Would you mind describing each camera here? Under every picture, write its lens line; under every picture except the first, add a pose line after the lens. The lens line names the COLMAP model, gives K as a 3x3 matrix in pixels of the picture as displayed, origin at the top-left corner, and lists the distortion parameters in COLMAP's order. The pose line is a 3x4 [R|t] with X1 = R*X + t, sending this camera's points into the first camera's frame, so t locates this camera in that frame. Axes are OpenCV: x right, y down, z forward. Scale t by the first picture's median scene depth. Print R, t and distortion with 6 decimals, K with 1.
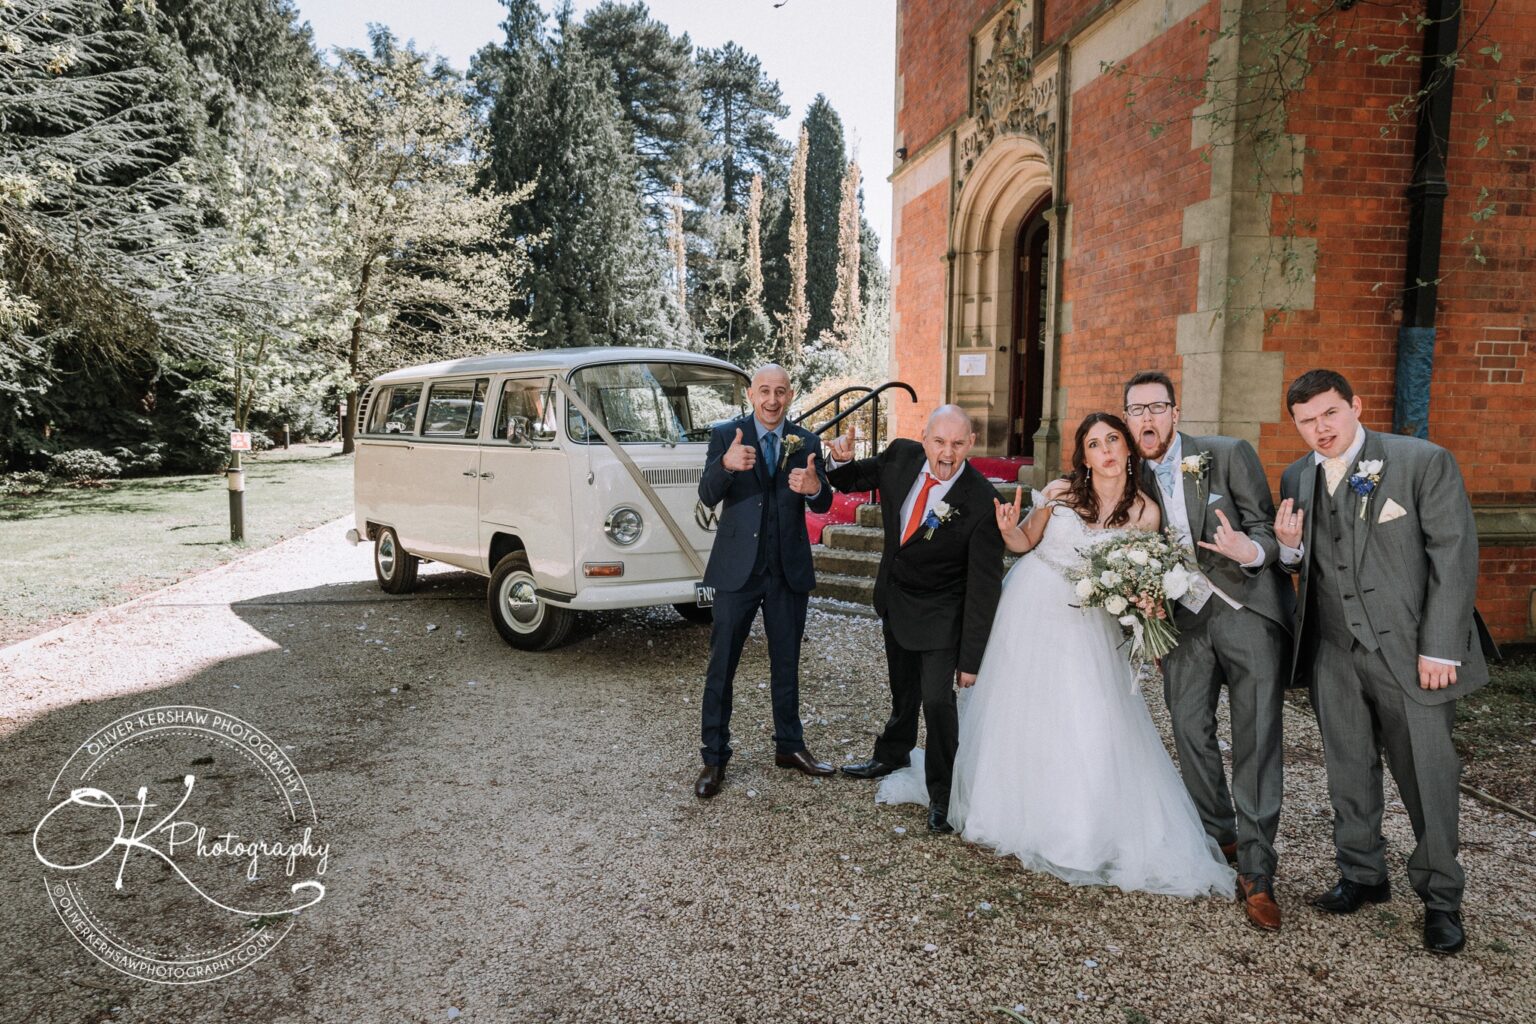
lens RADIAL K [[1087.7, 0, 776.0], [0, 1087.7, 520.0], [0, 0, 1]] dist [0.016103, -0.004043]
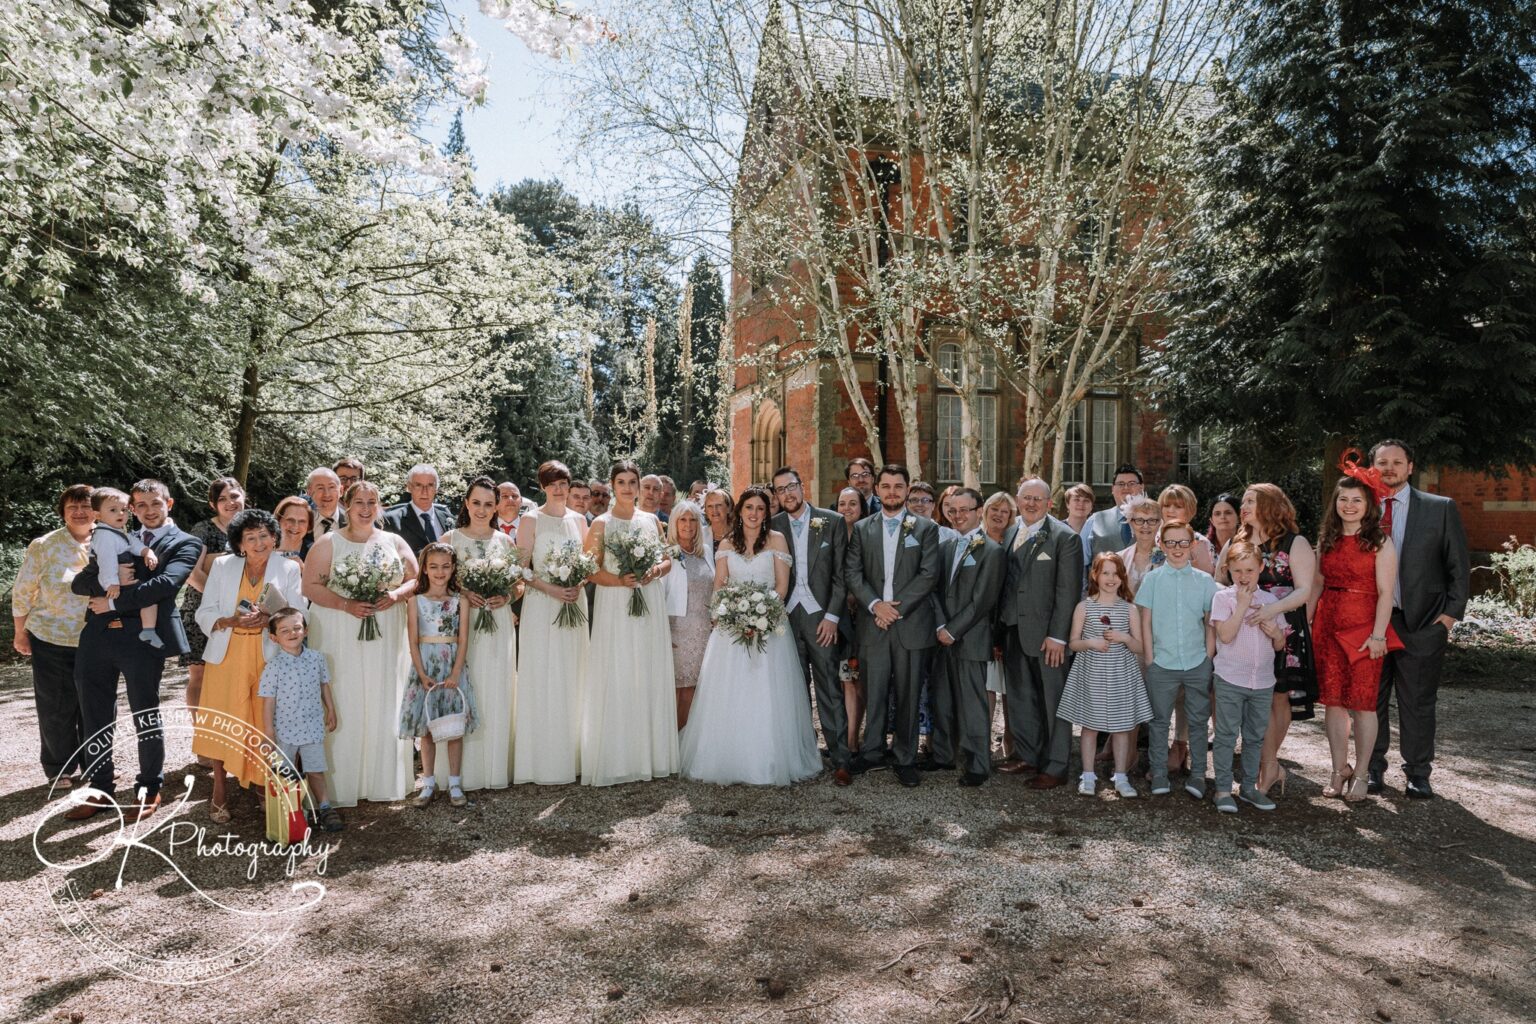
lens RADIAL K [[1087.7, 0, 765.7], [0, 1087.7, 510.6], [0, 0, 1]] dist [0.016103, -0.004043]
pose [[0.995855, -0.004927, 0.090825, -0.004370], [0.013803, 0.995153, -0.097360, 0.035875], [-0.089905, 0.098210, 0.991096, -0.380763]]
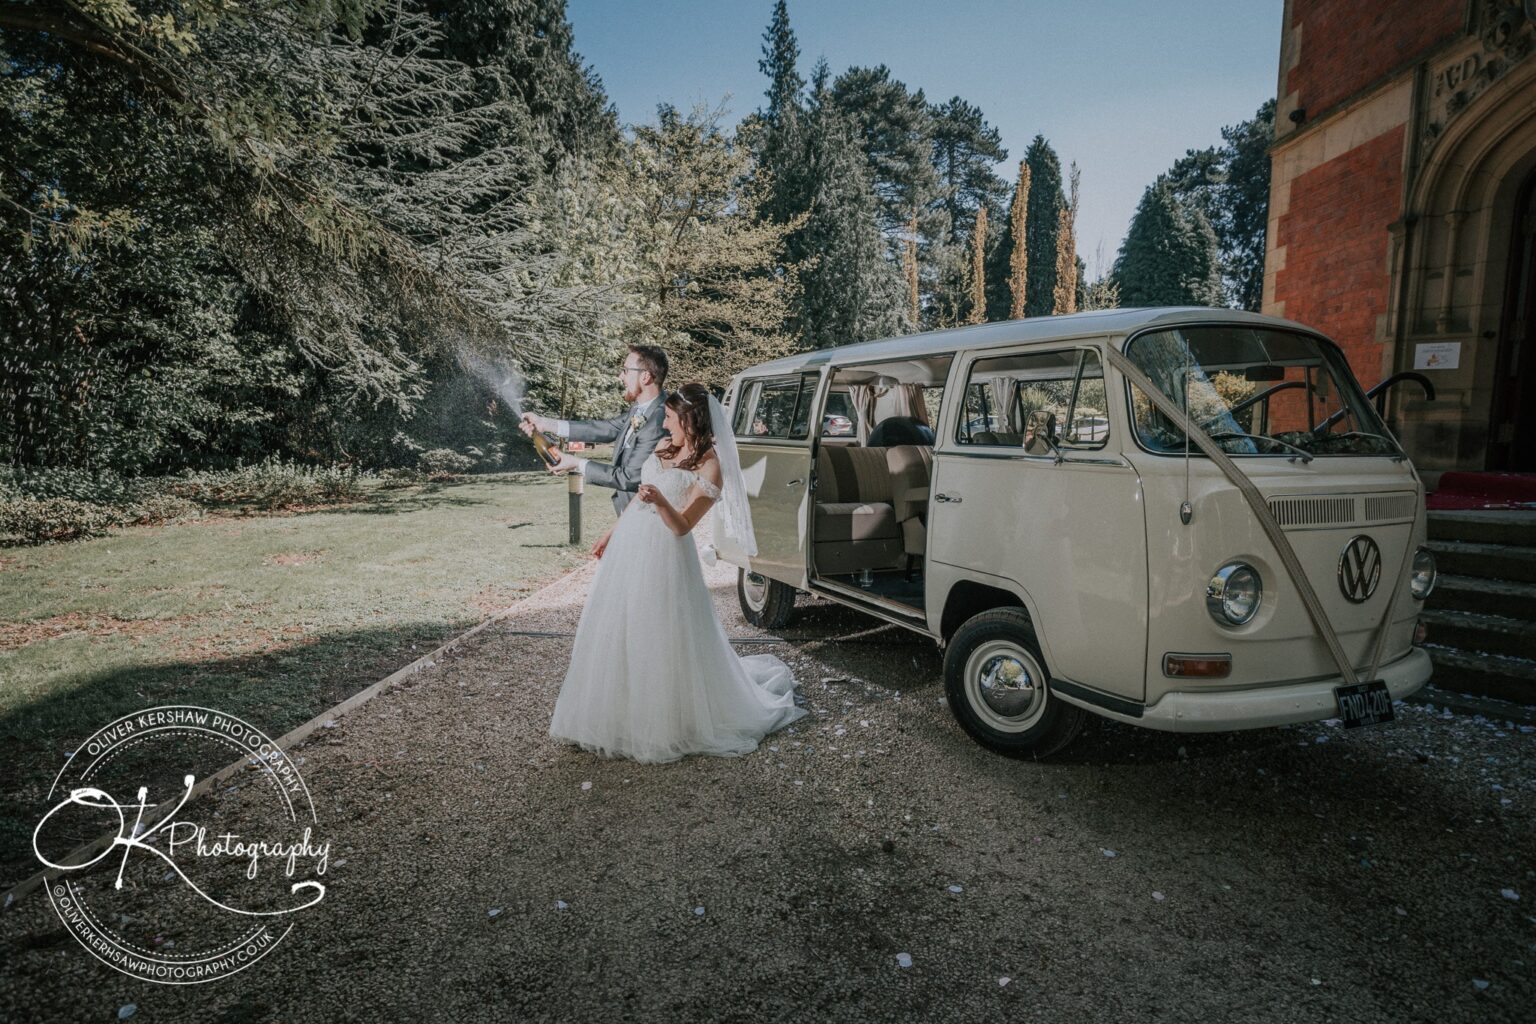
lens RADIAL K [[900.1, 0, 762.5], [0, 900.1, 513.2], [0, 0, 1]] dist [-0.018209, 0.002520]
pose [[0.975084, 0.025870, -0.220323, -0.050628], [-0.024793, 0.999663, 0.007653, -0.006384], [0.220447, -0.002000, 0.975397, 0.081539]]
